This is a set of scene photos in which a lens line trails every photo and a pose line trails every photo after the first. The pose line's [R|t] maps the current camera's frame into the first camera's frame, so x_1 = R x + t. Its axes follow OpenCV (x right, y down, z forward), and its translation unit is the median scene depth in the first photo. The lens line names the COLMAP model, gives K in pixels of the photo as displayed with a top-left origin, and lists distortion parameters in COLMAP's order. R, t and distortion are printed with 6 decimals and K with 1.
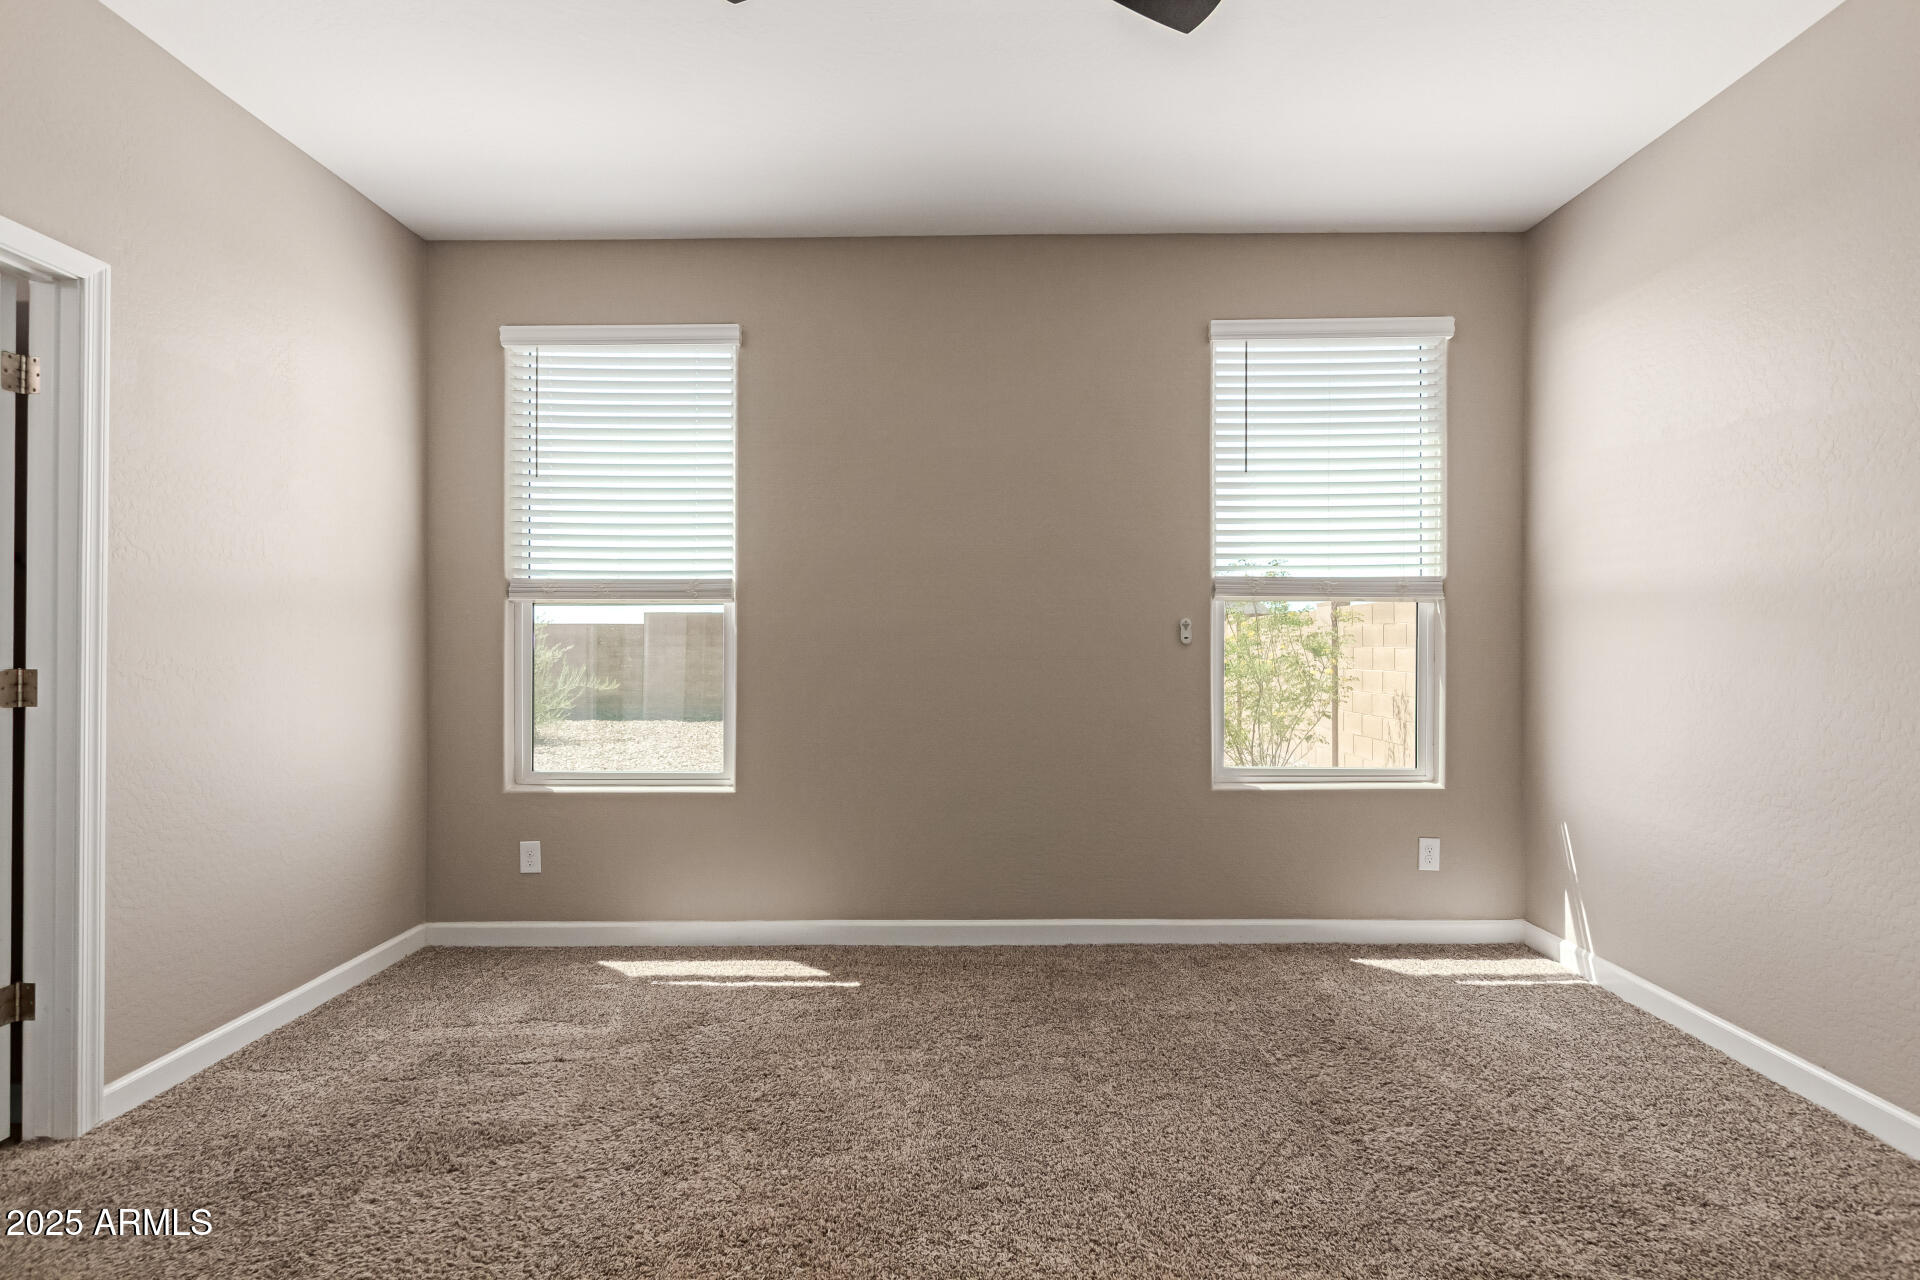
lens RADIAL K [[875.3, 0, 959.5], [0, 875.3, 643.5], [0, 0, 1]] dist [0.008598, -0.003780]
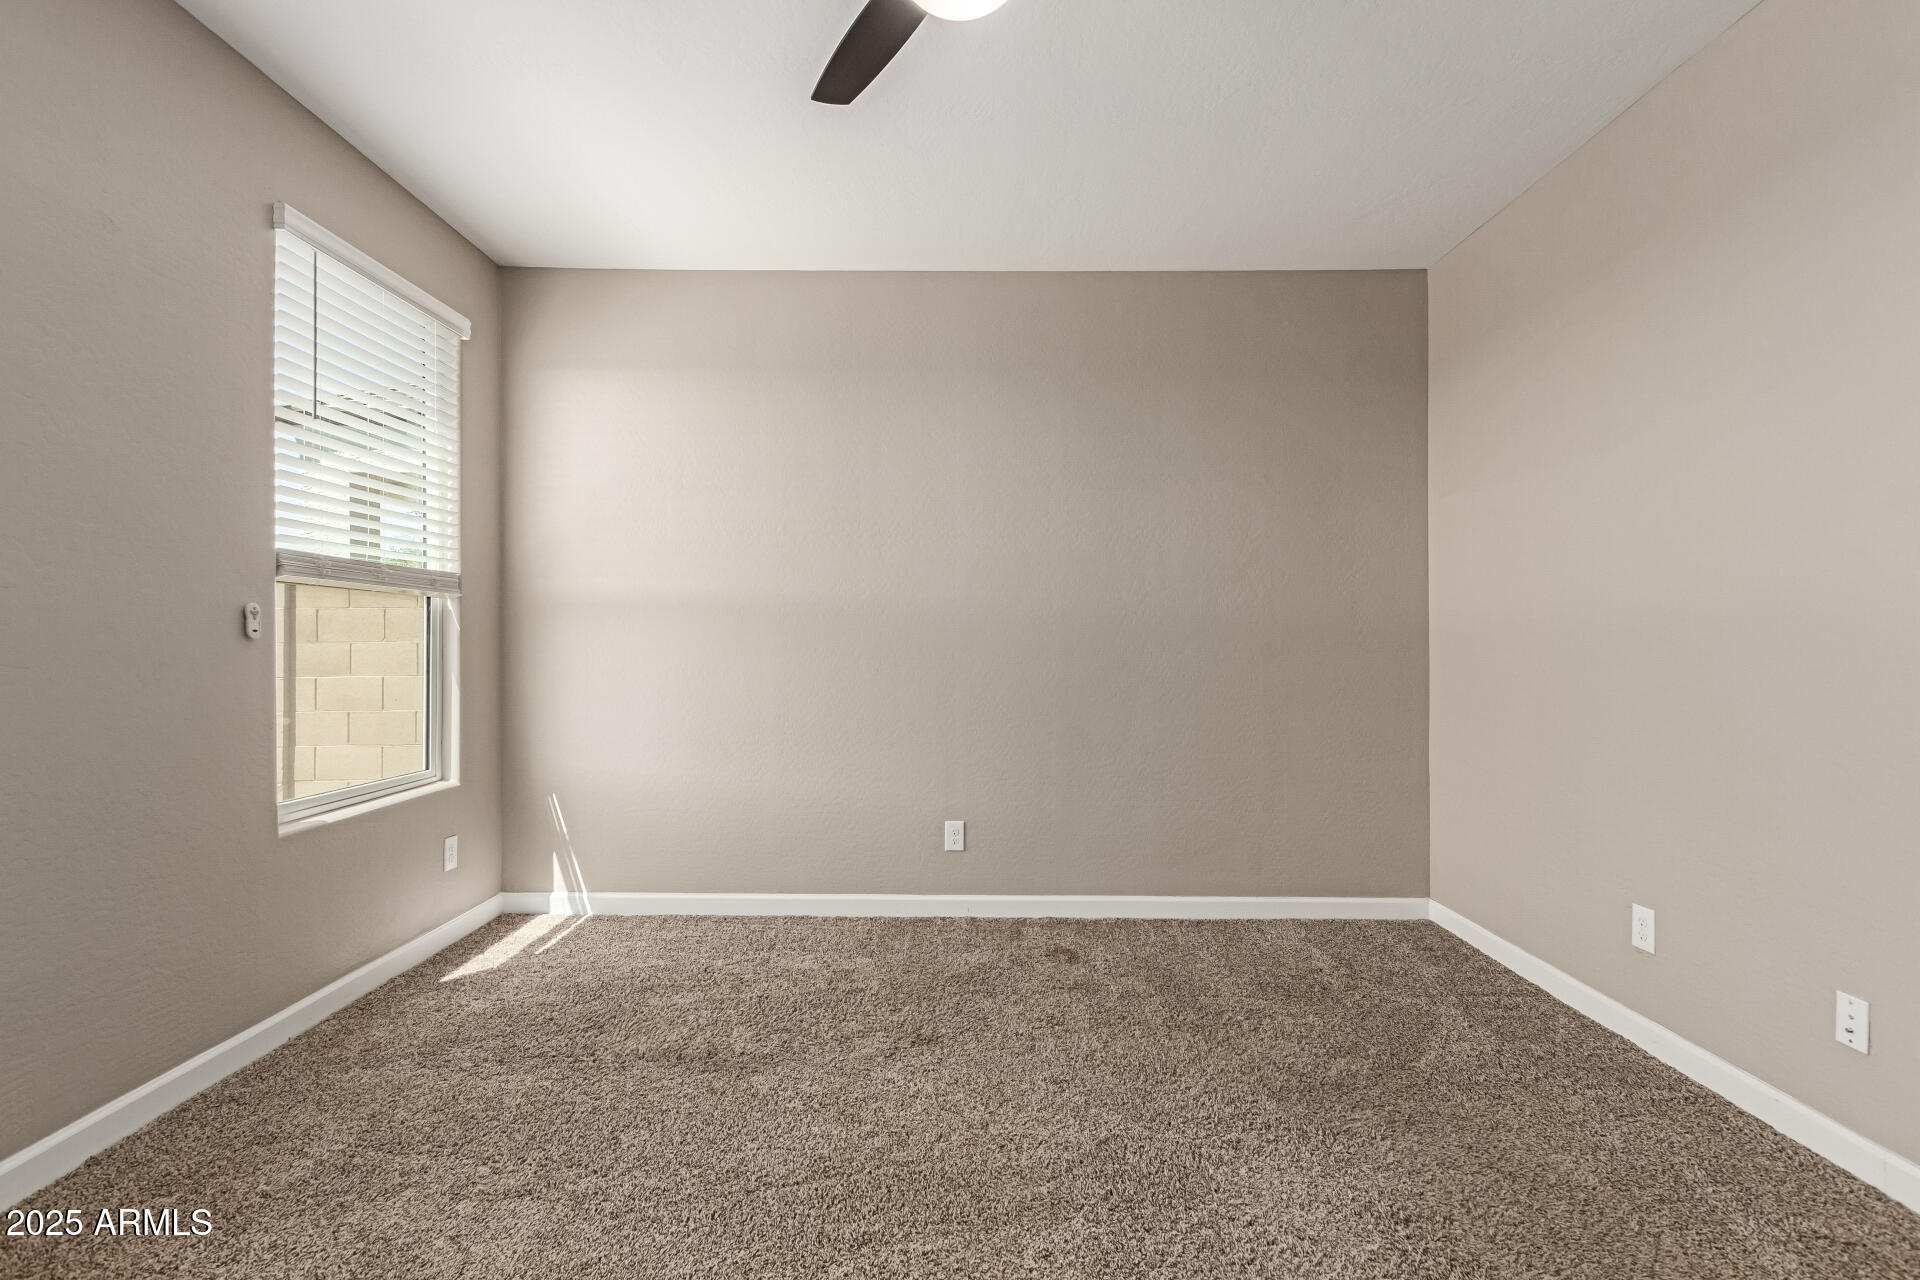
lens RADIAL K [[875.3, 0, 954.6], [0, 875.3, 639.4], [0, 0, 1]] dist [0.008598, -0.003780]
pose [[0.000579, 0.006032, 0.999982, -0.465740], [-0.004222, 0.999973, -0.006029, 0.002949], [-0.999991, -0.004218, 0.000605, 0.440923]]
